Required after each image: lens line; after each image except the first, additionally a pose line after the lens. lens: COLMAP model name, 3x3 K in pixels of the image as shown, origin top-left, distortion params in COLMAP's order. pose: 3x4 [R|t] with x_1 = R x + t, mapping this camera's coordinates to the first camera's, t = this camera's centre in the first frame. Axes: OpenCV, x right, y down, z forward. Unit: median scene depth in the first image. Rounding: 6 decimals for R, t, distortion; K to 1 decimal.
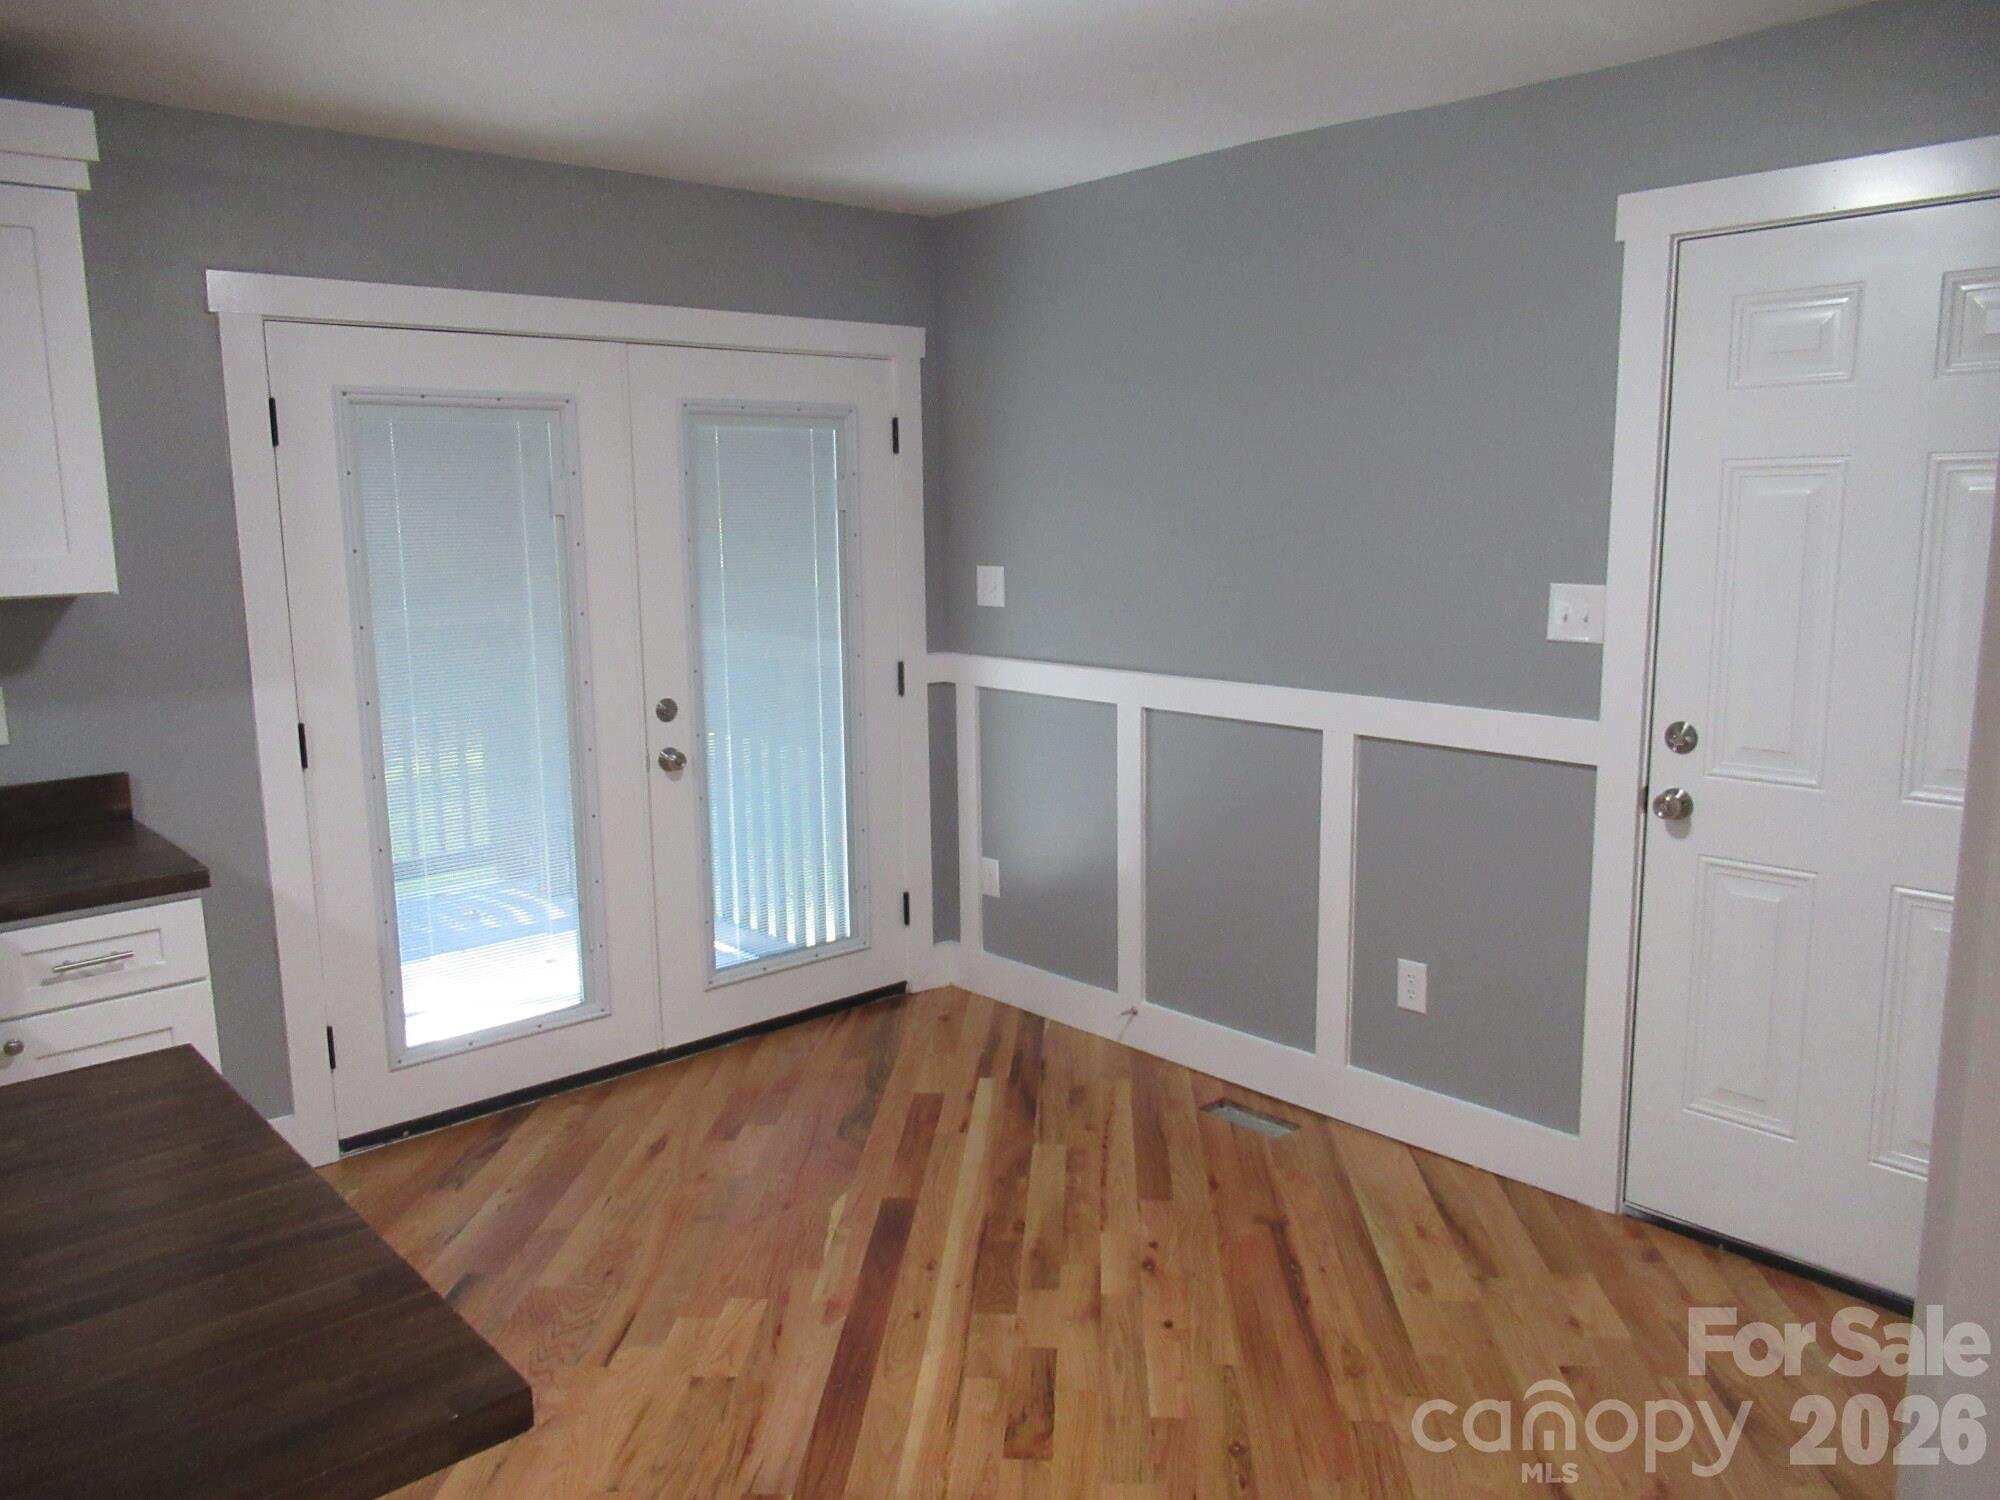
lens RADIAL K [[1493.6, 0, 994.7], [0, 1493.6, 762.4], [0, 0, 1]] dist [-0.007072, 0.002718]
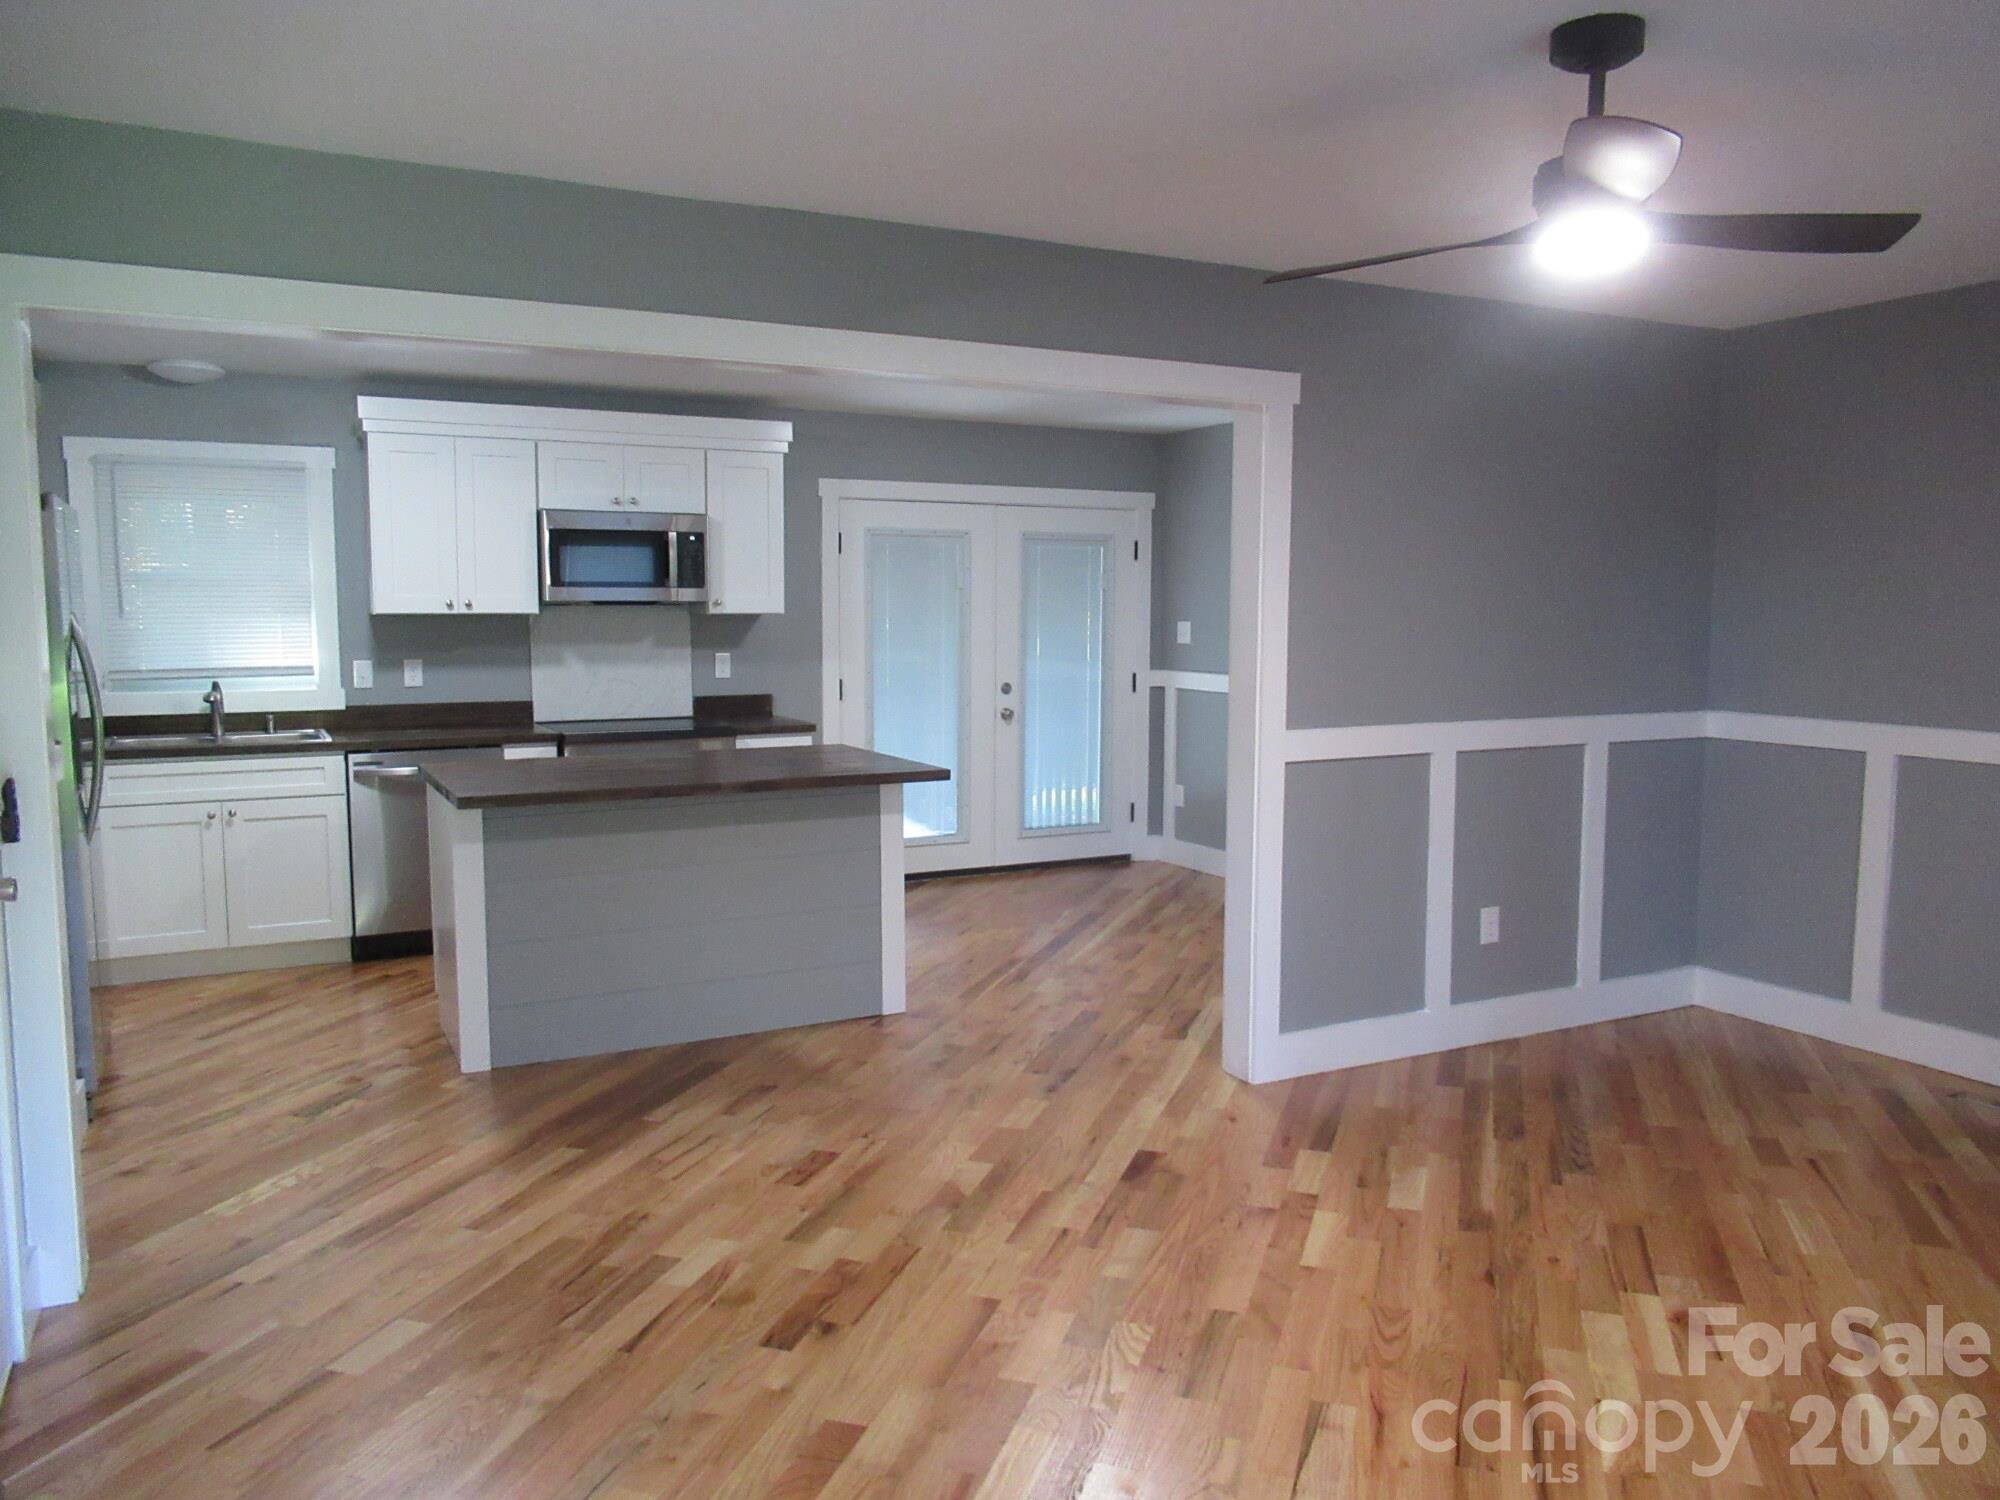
lens RADIAL K [[1493.6, 0, 996.7], [0, 1493.6, 753.6], [0, 0, 1]] dist [-0.007072, 0.002718]
pose [[0.969793, 0.041882, -0.240308, 0.239340], [-0.059512, 0.996005, -0.066580, 0.178963], [0.236559, 0.078870, 0.968411, -0.880808]]
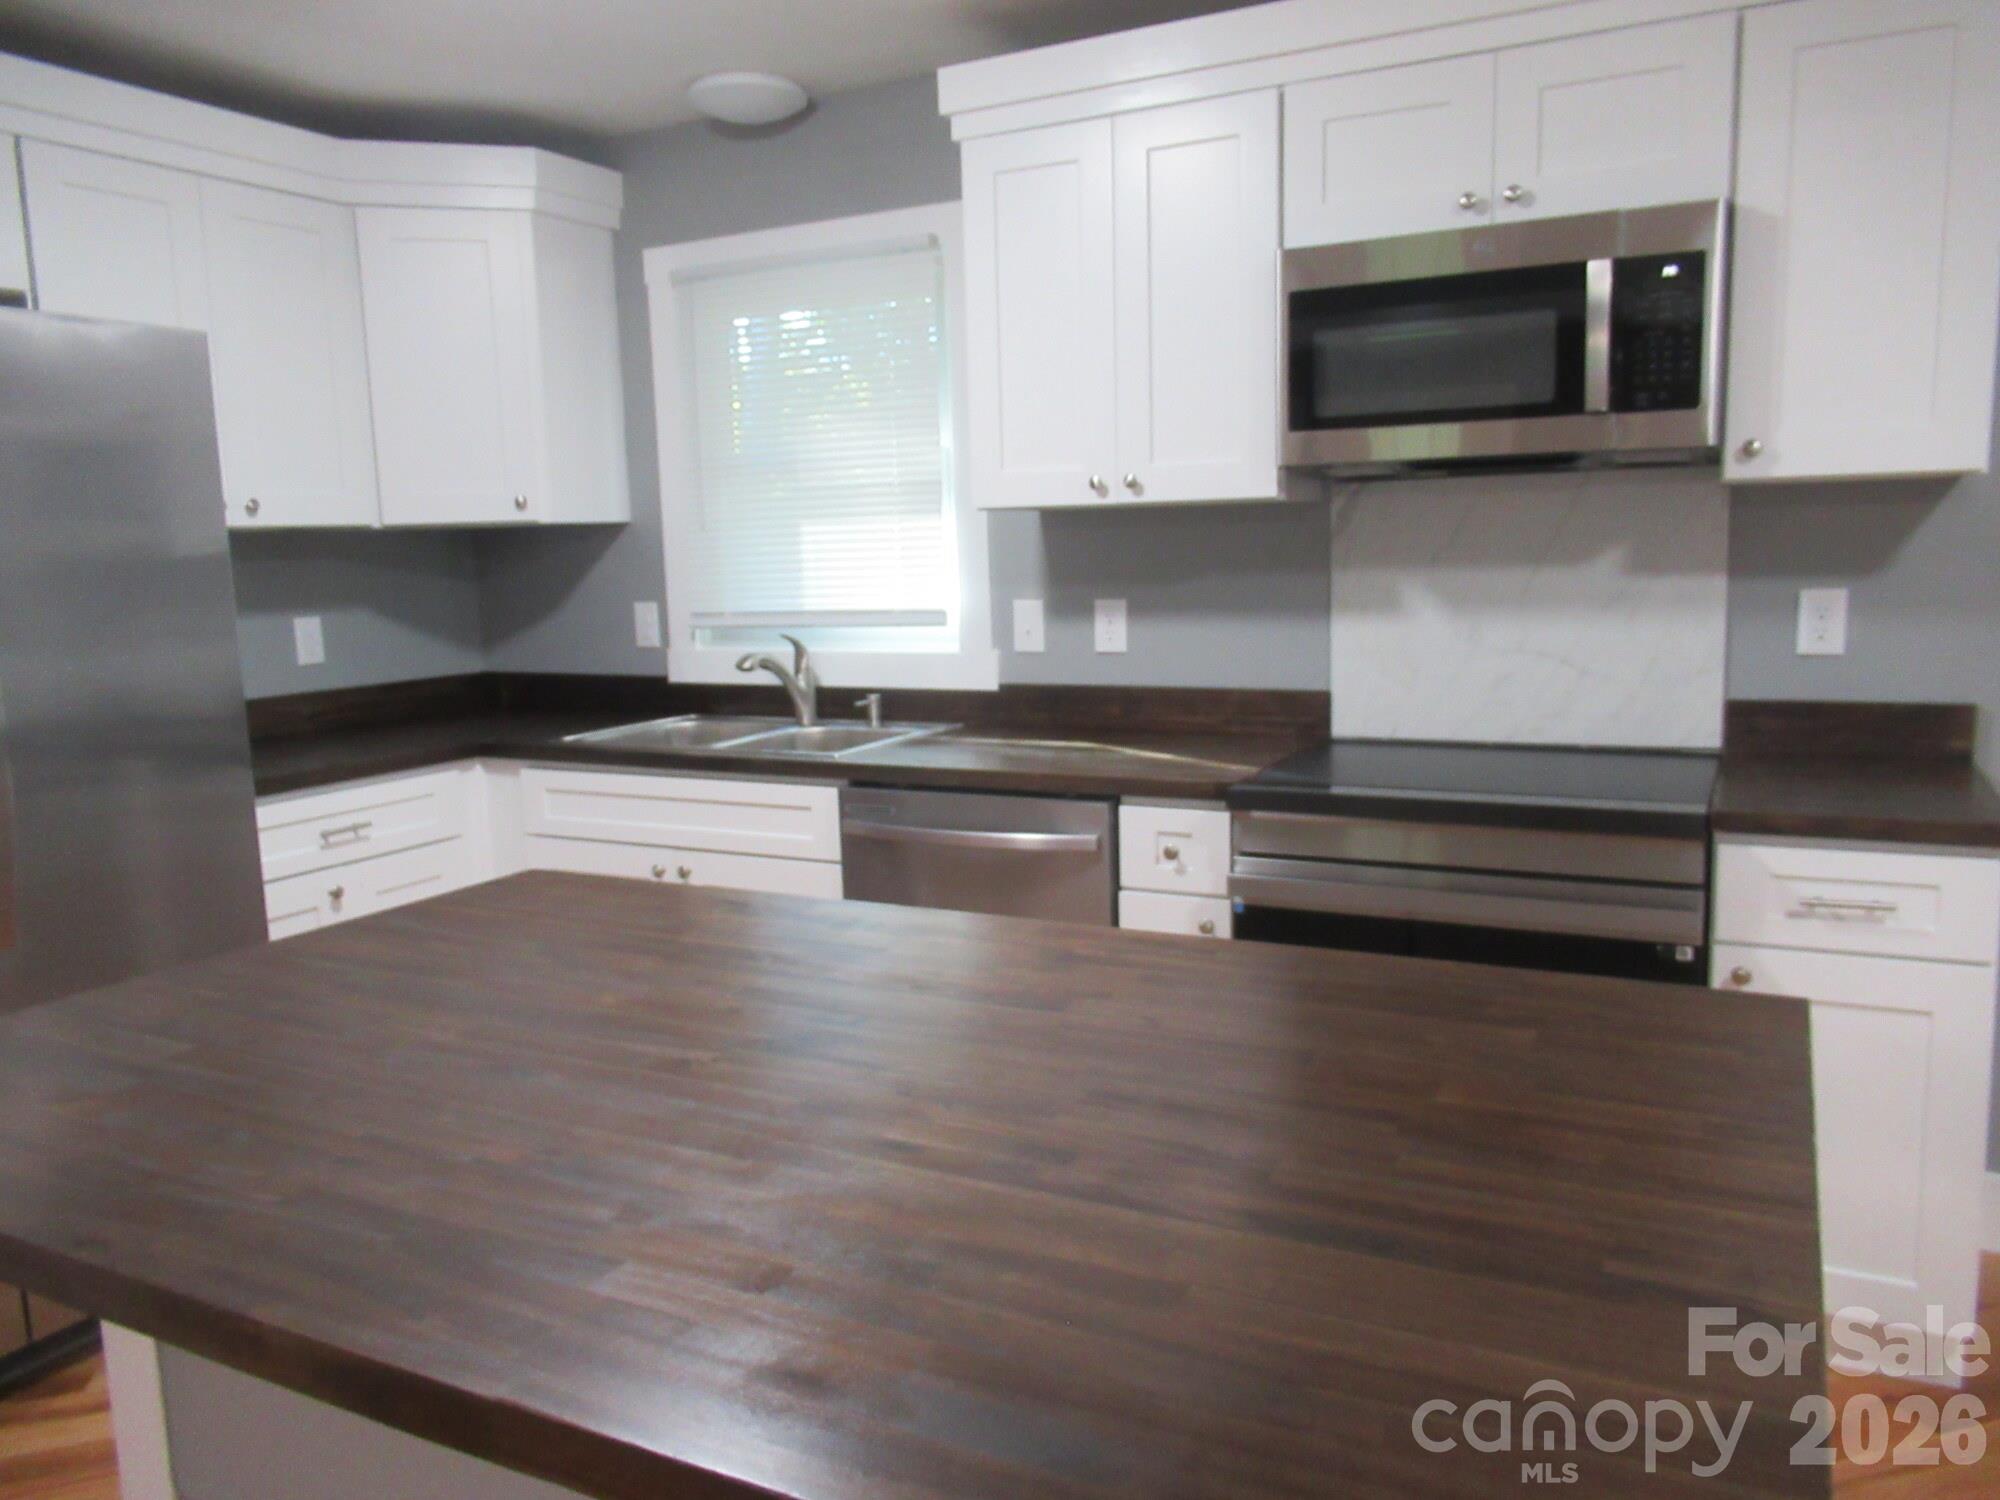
lens RADIAL K [[1493.6, 0, 990.8], [0, 1493.6, 750.3], [0, 0, 1]] dist [-0.007072, 0.002718]
pose [[0.346230, 0.136031, -0.928235, -0.006579], [-0.142035, 0.985627, 0.091463, 0.026166], [0.927336, 0.100174, 0.360574, 0.159642]]
